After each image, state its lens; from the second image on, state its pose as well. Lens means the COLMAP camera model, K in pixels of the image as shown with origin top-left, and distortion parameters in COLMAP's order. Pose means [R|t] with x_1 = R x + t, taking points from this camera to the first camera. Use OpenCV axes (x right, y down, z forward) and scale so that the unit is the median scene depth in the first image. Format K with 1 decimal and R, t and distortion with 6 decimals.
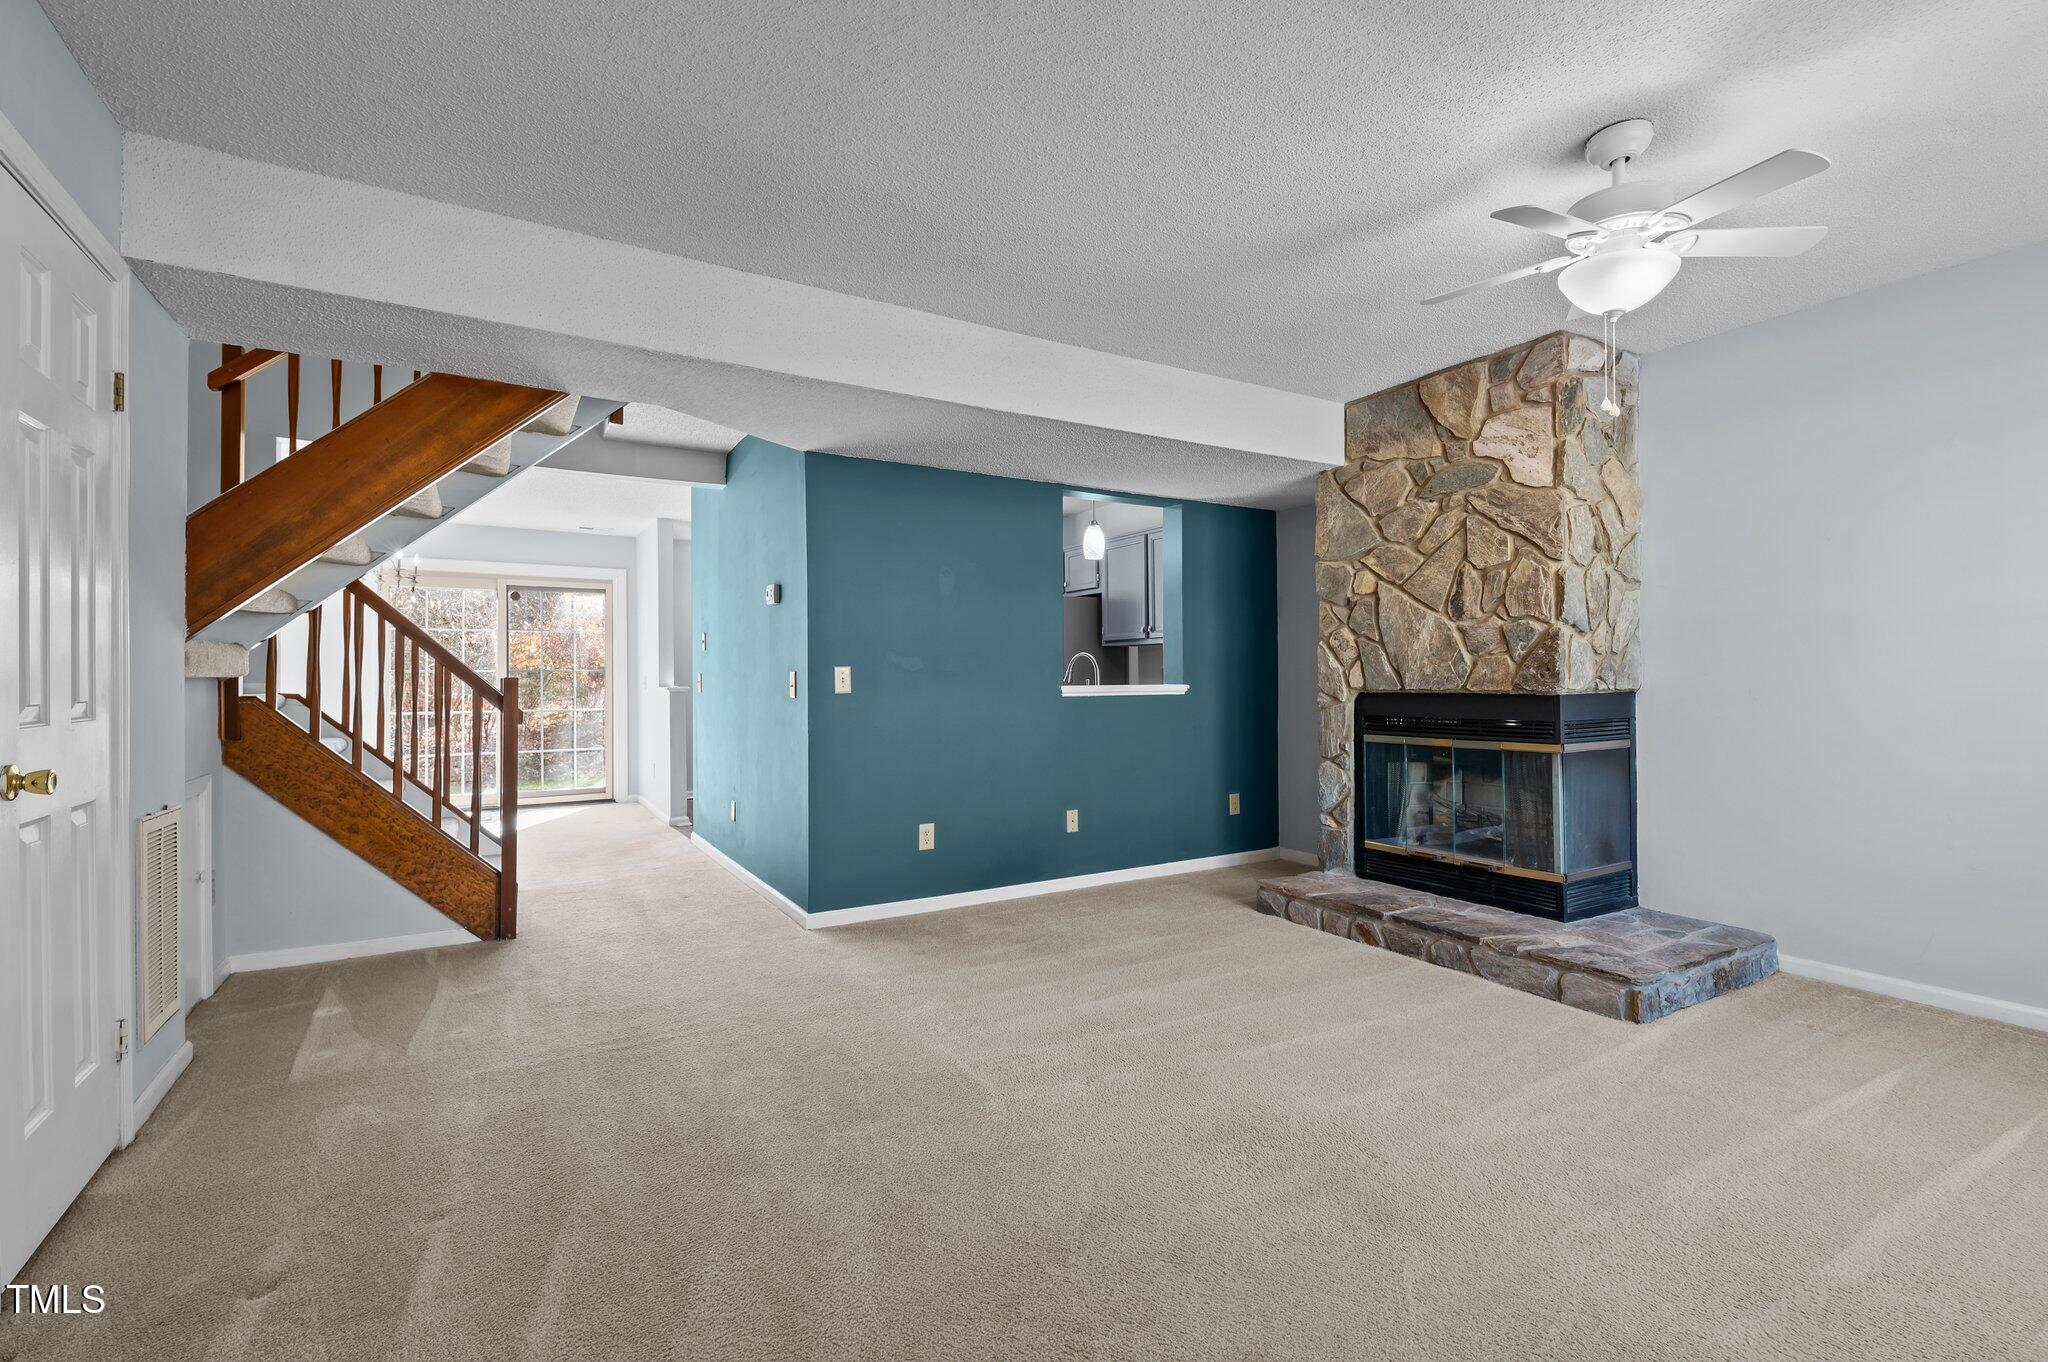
lens RADIAL K [[893.5, 0, 1020.9], [0, 893.5, 667.4], [0, 0, 1]] dist [0.004021, -0.009304]
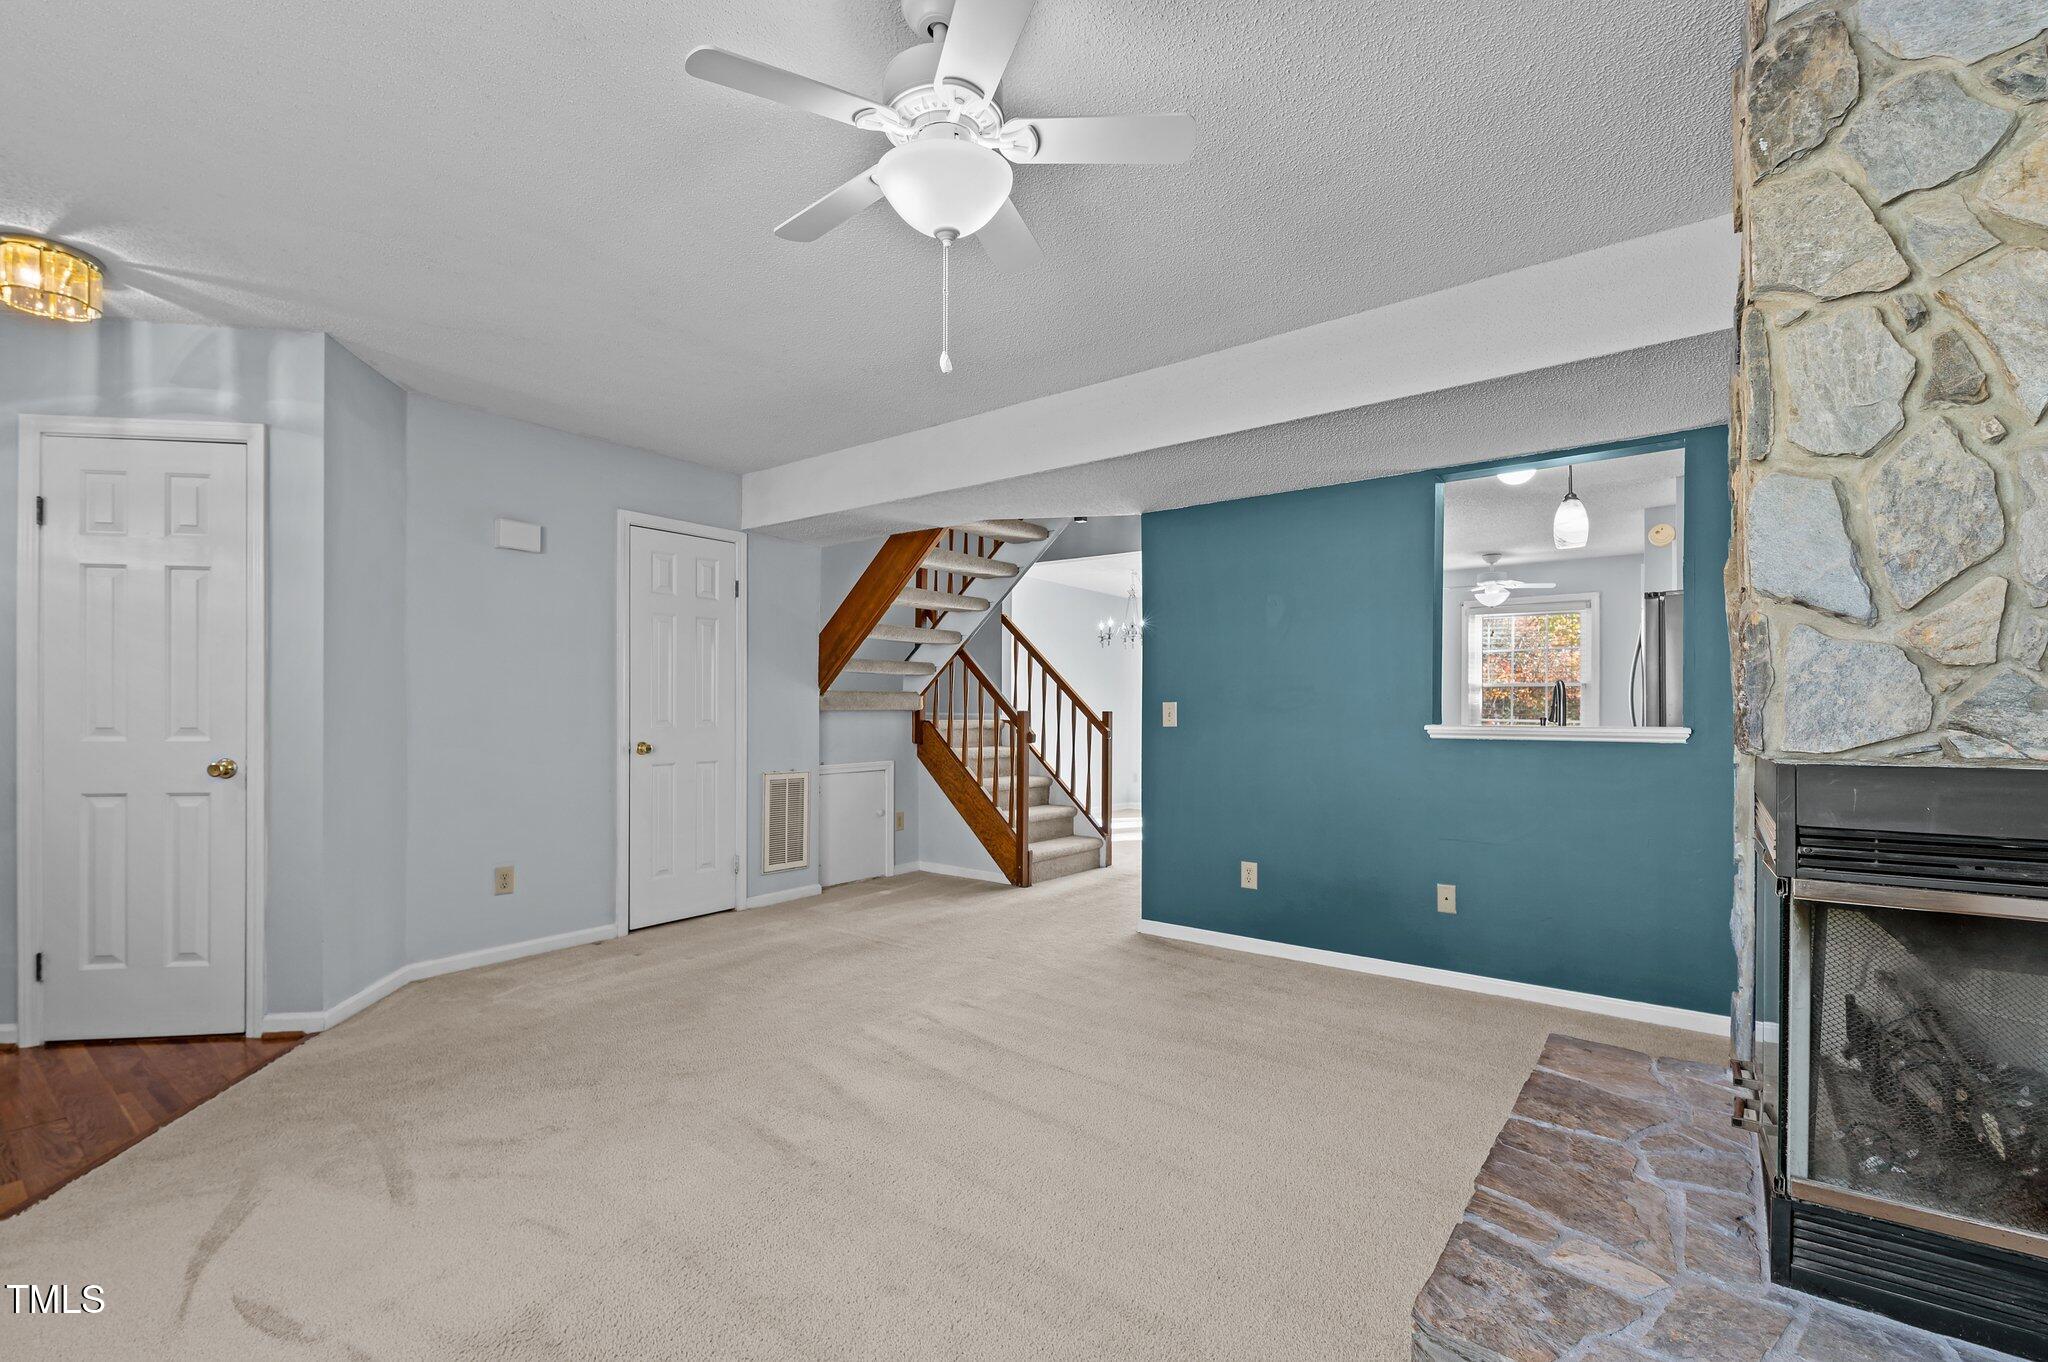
lens RADIAL K [[897.7, 0, 1029.8], [0, 897.7, 714.0], [0, 0, 1]] dist [0.001874, -0.000105]
pose [[0.374243, 0.008816, -0.927289, 0.764708], [0.004804, 0.999923, 0.011445, -0.000092], [0.927318, -0.008738, 0.374172, 0.435407]]
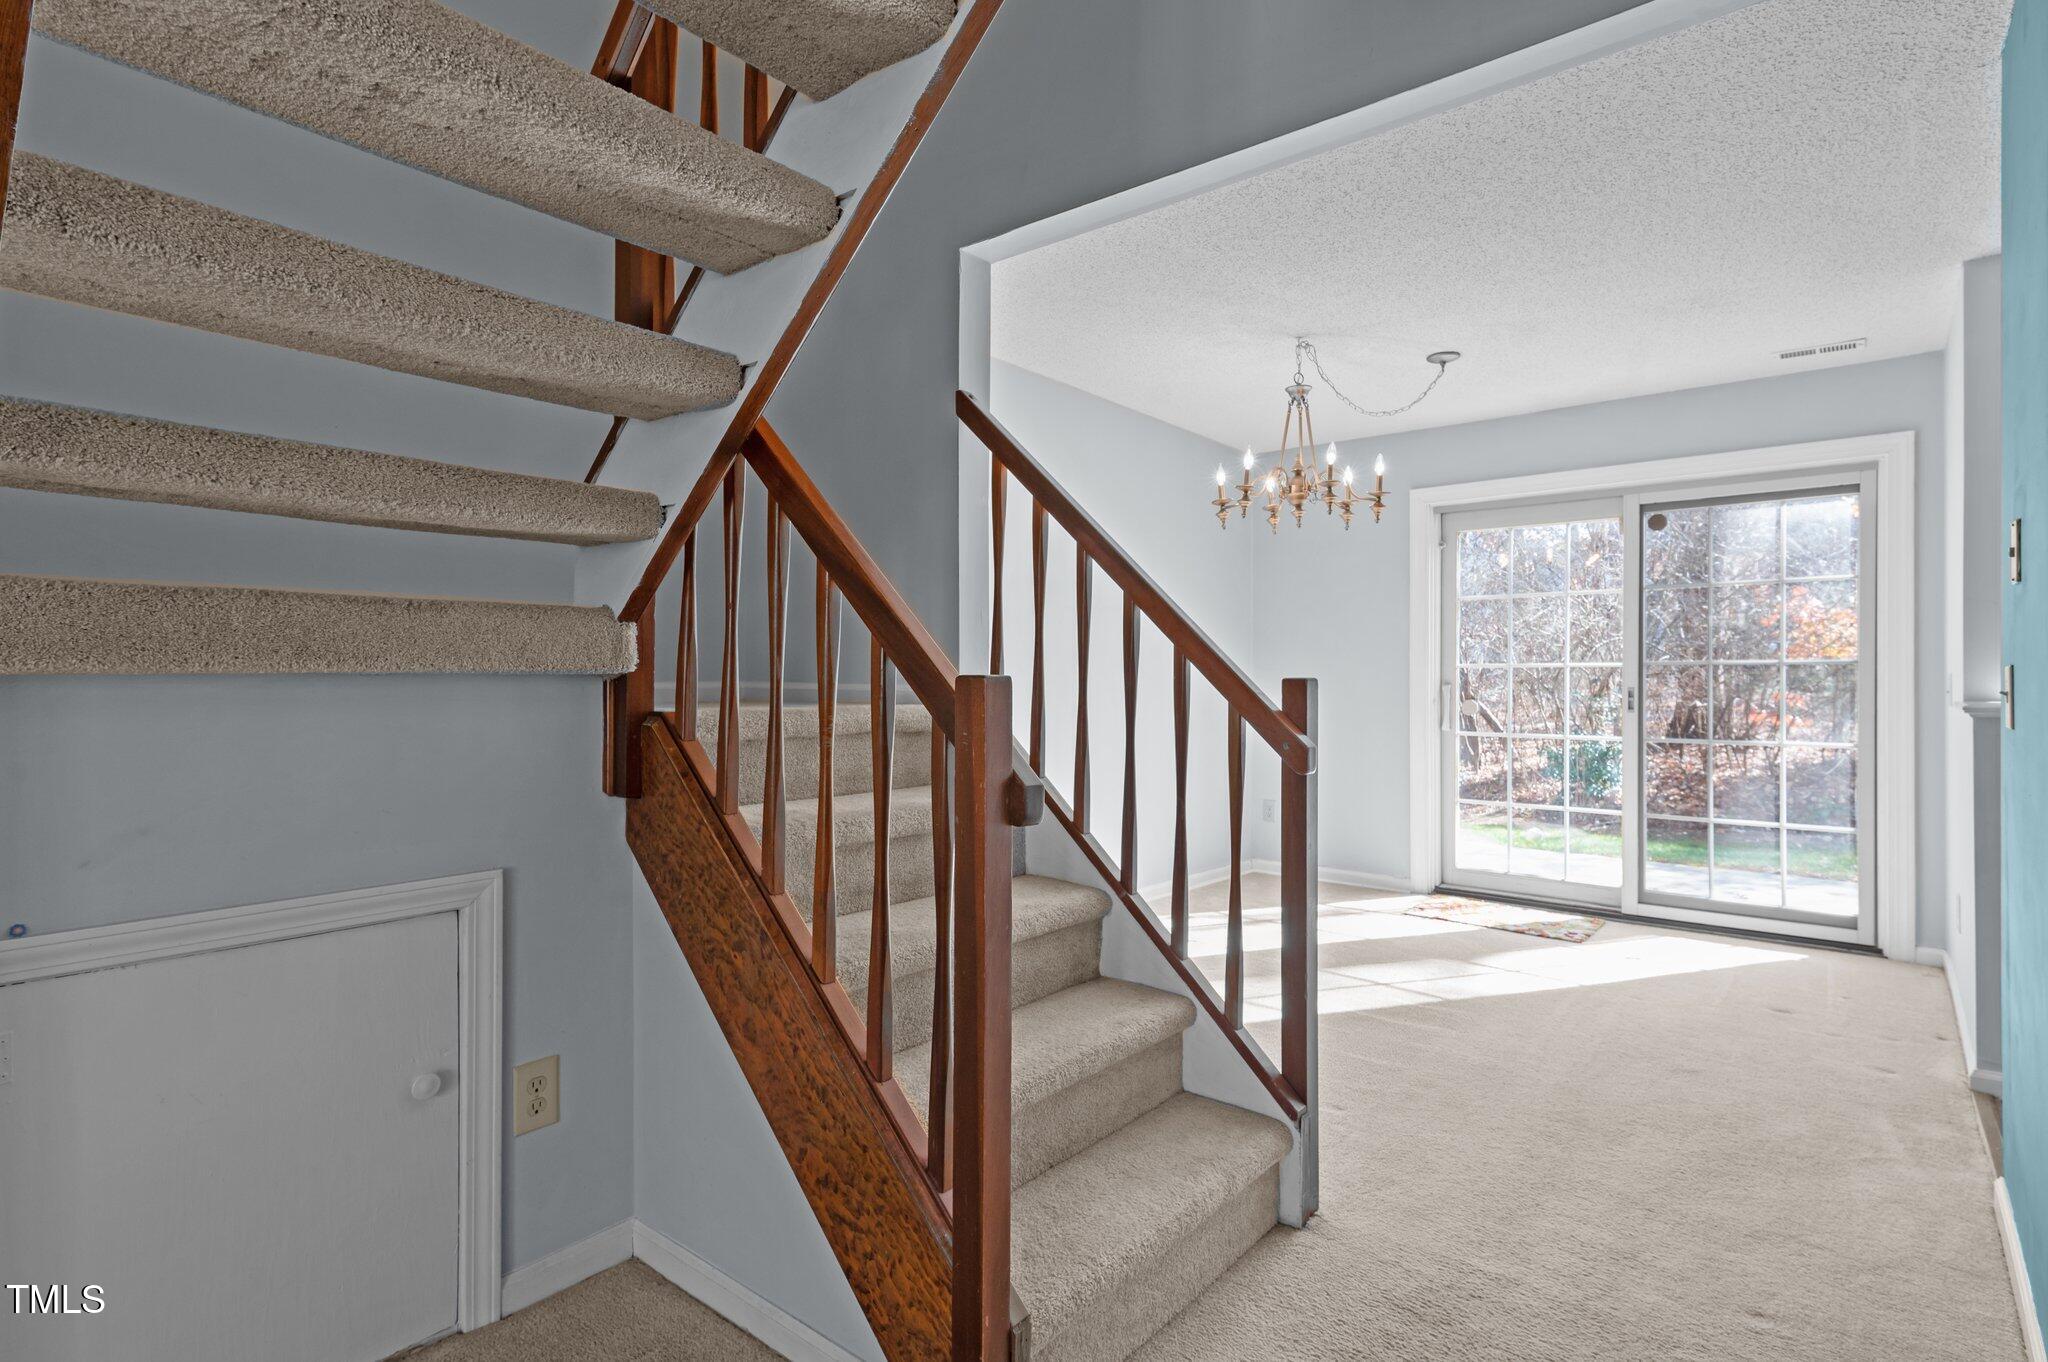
lens RADIAL K [[1025.1, 0, 1028.4], [0, 1025.1, 684.4], [0, 0, 1]] dist [0.018833, -0.000180]
pose [[0.332690, 0.010222, -0.942981, -0.213427], [0.007863, 0.999876, 0.013613, 0.009064], [0.943003, -0.011944, 0.332569, 0.852631]]
